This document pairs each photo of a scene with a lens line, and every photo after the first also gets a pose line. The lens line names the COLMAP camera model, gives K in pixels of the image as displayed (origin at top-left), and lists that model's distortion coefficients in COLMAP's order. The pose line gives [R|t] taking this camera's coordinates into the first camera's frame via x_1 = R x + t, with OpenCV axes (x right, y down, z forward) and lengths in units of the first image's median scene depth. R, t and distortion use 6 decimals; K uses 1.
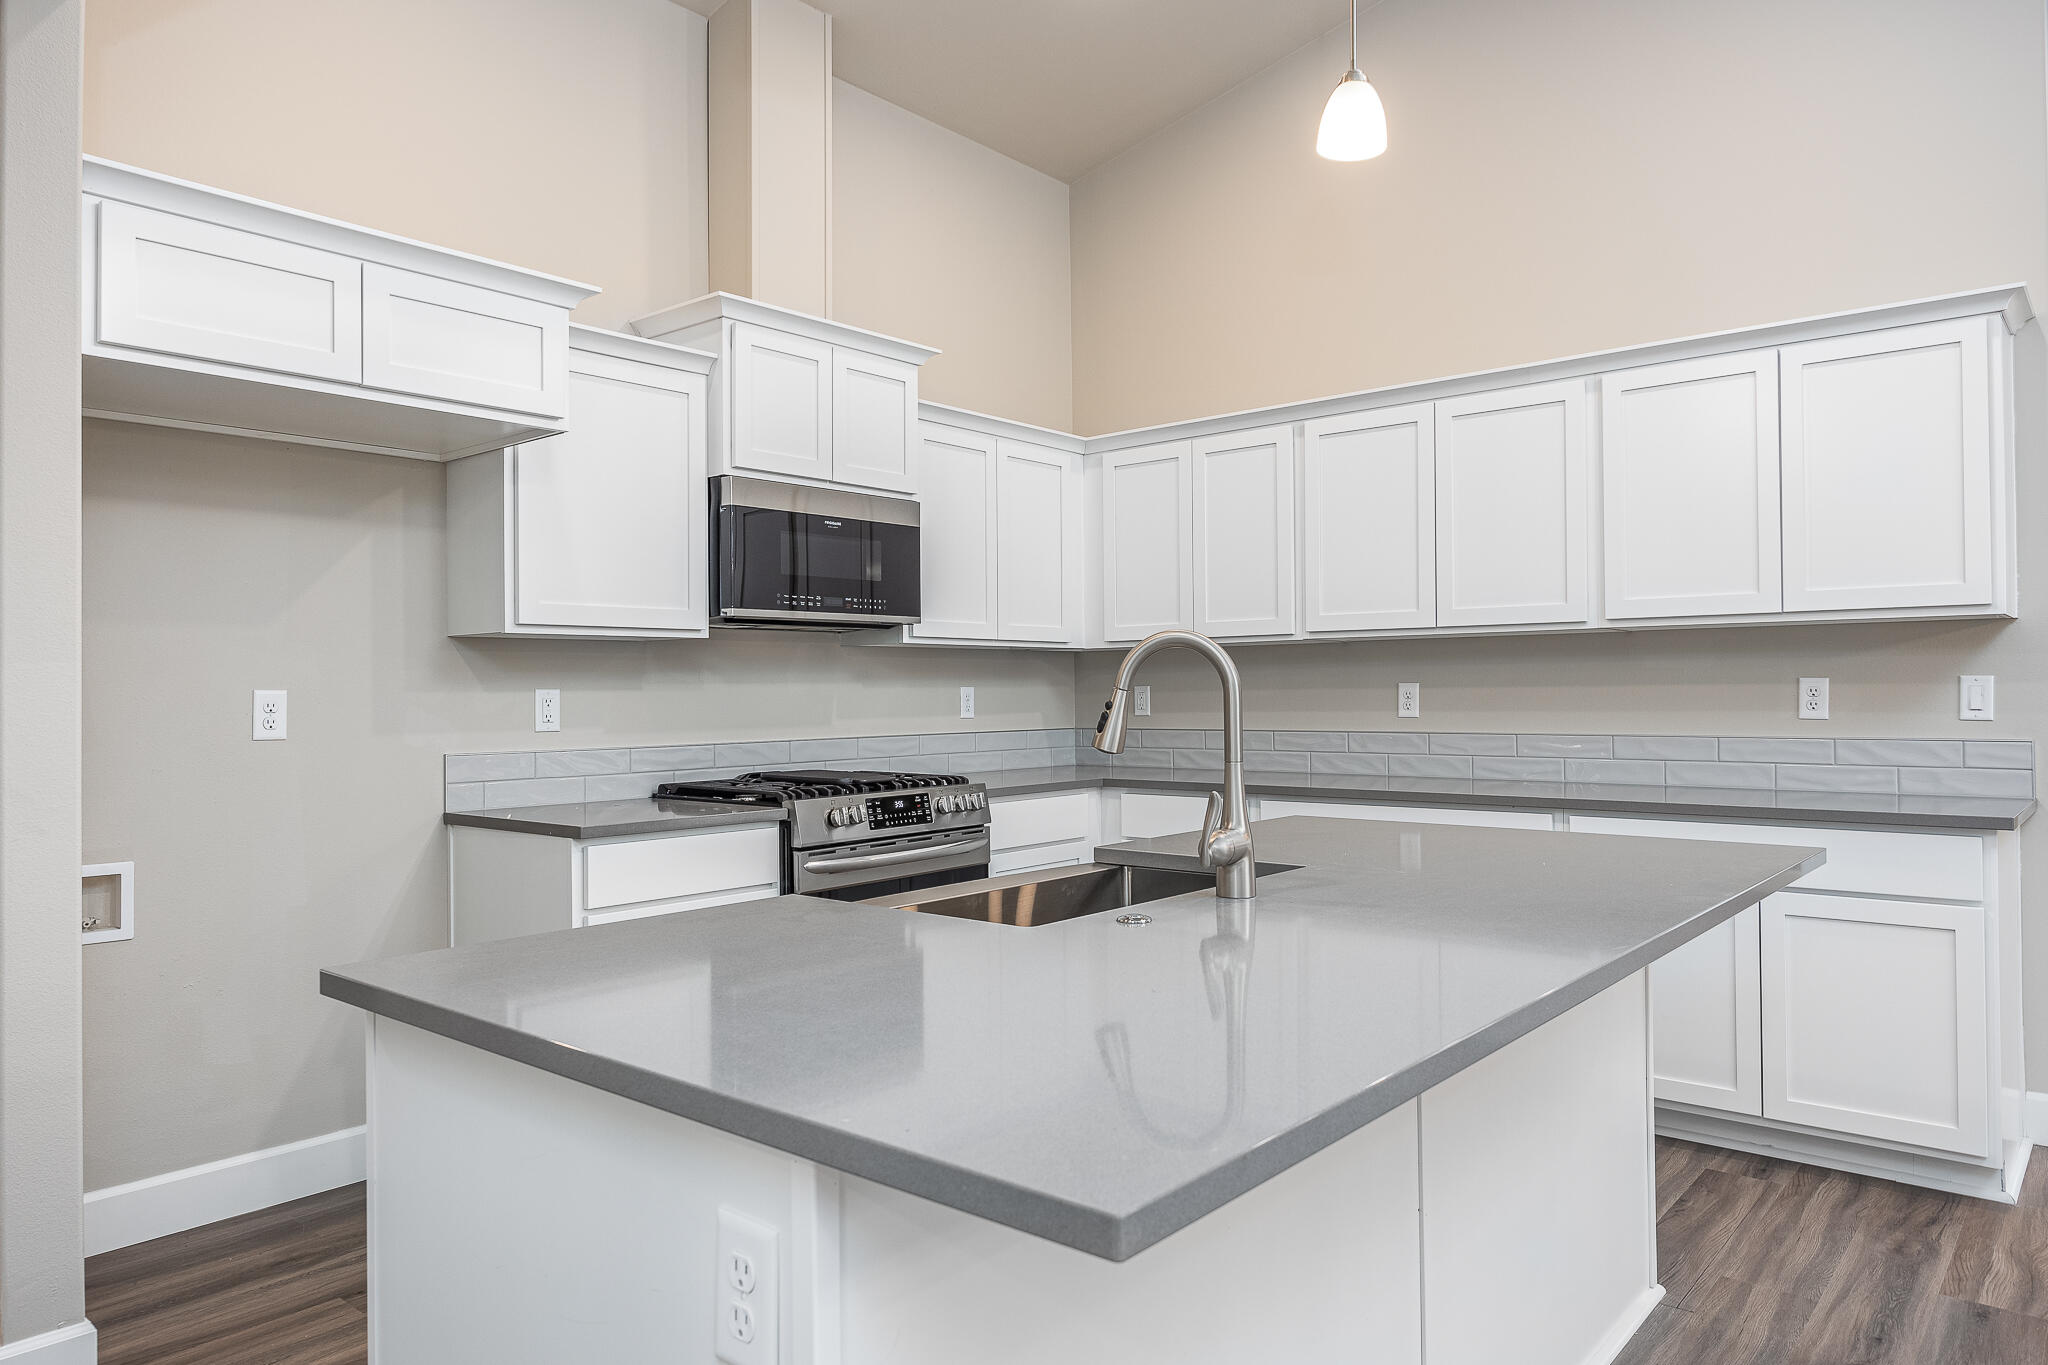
lens RADIAL K [[1365.0, 0, 1023.0], [0, 1365.0, 679.8], [0, 0, 1]] dist [0.000807, 0.000073]
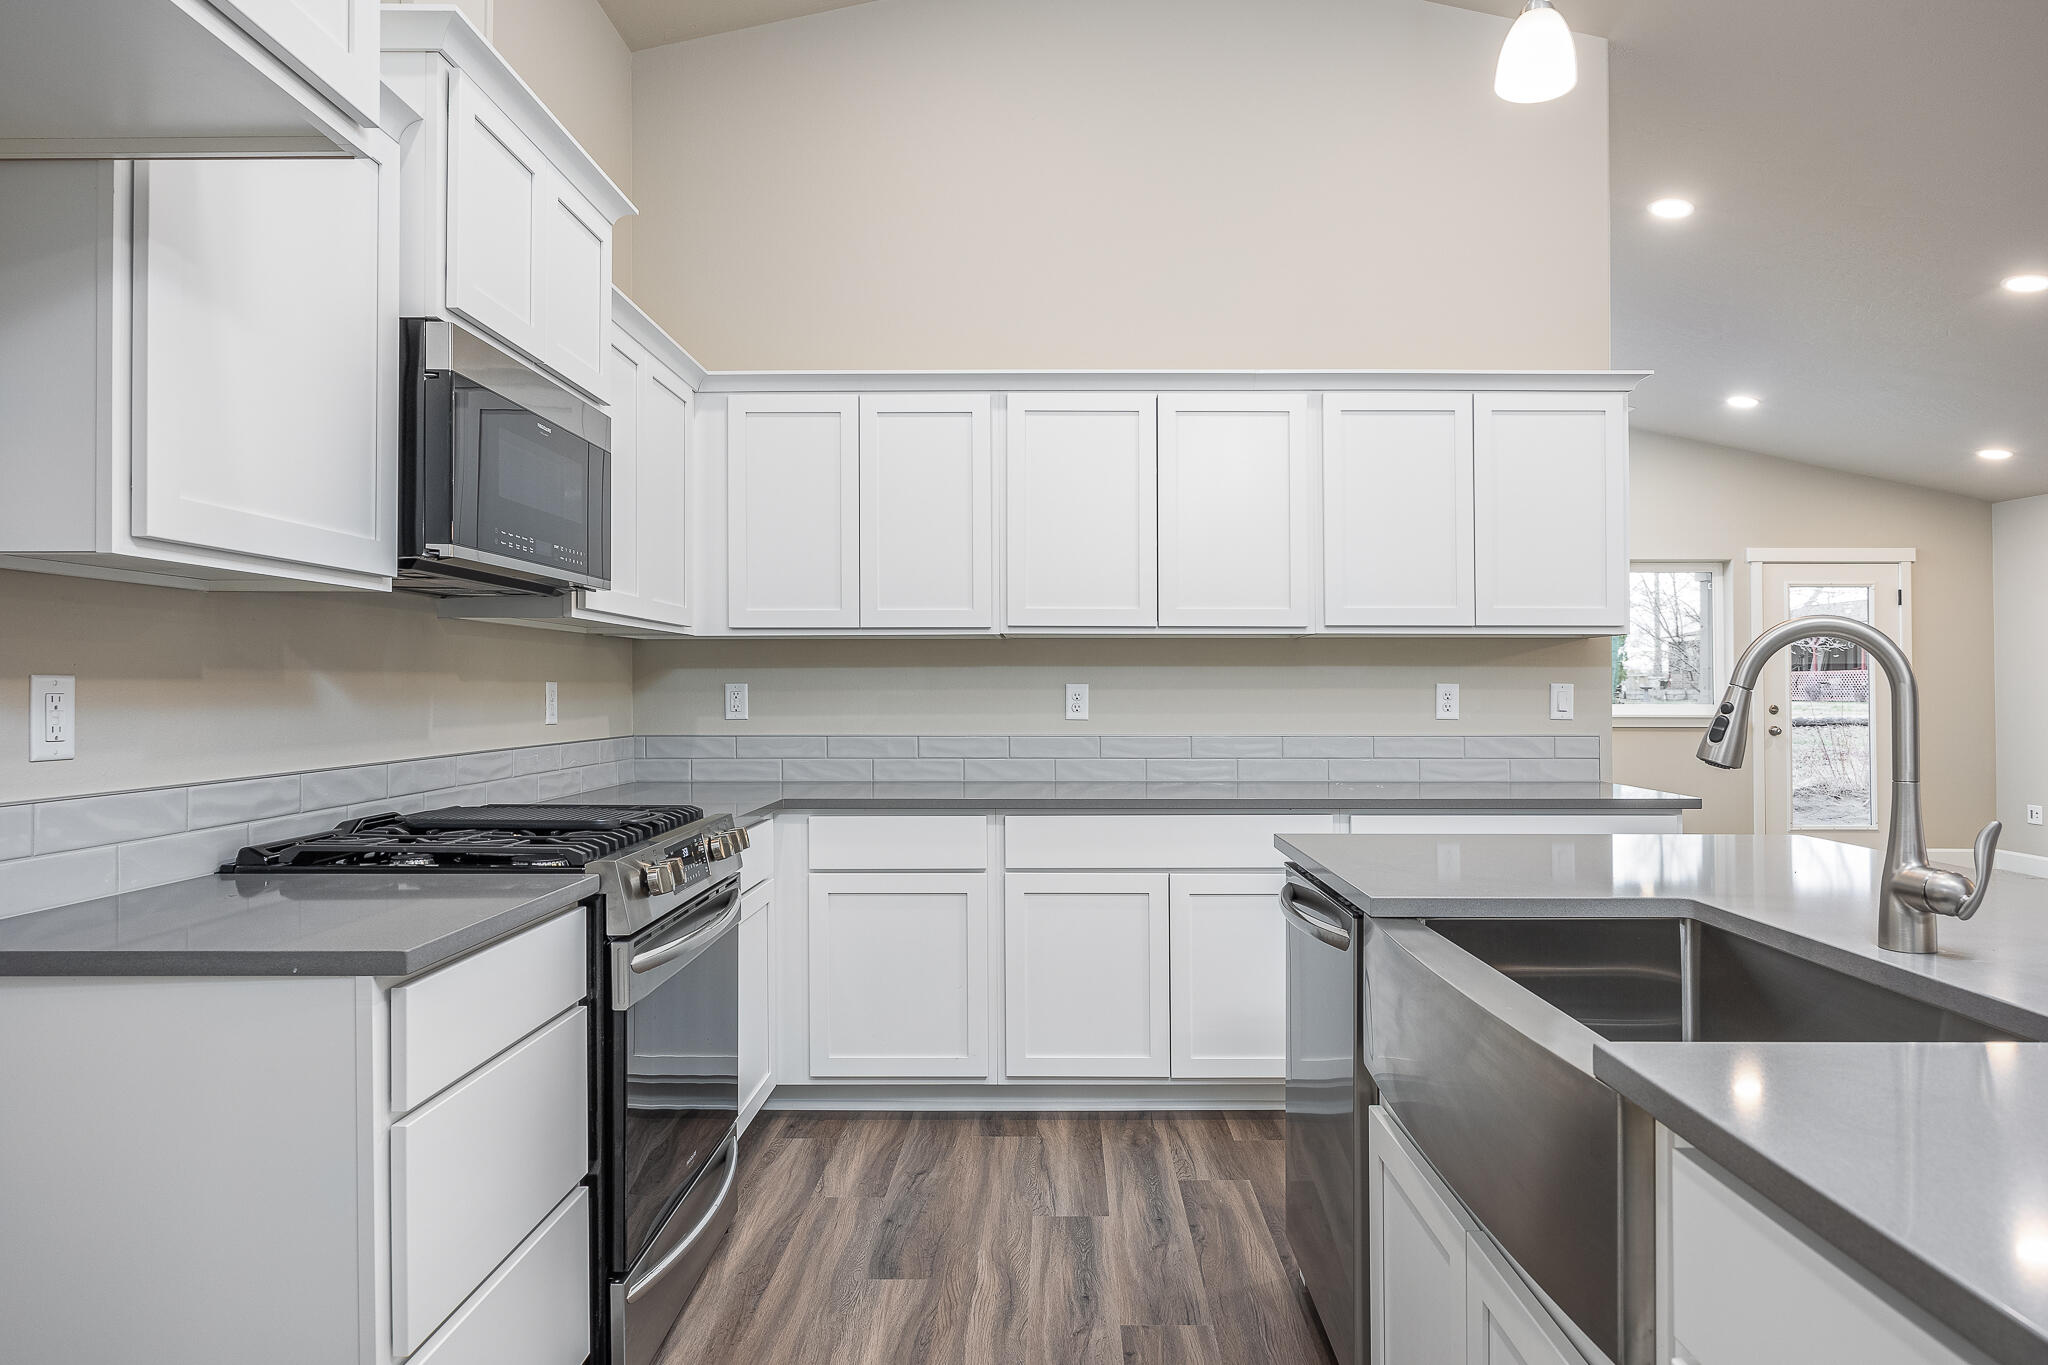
lens RADIAL K [[1251.6, 0, 1021.5], [0, 1251.6, 695.7], [0, 0, 1]] dist [-0.022157, 0.000906]
pose [[0.752649, 0.005879, 0.658396, -0.352740], [-0.012238, 0.999912, 0.005061, 0.007114], [-0.658308, -0.011867, 0.752655, 0.396146]]
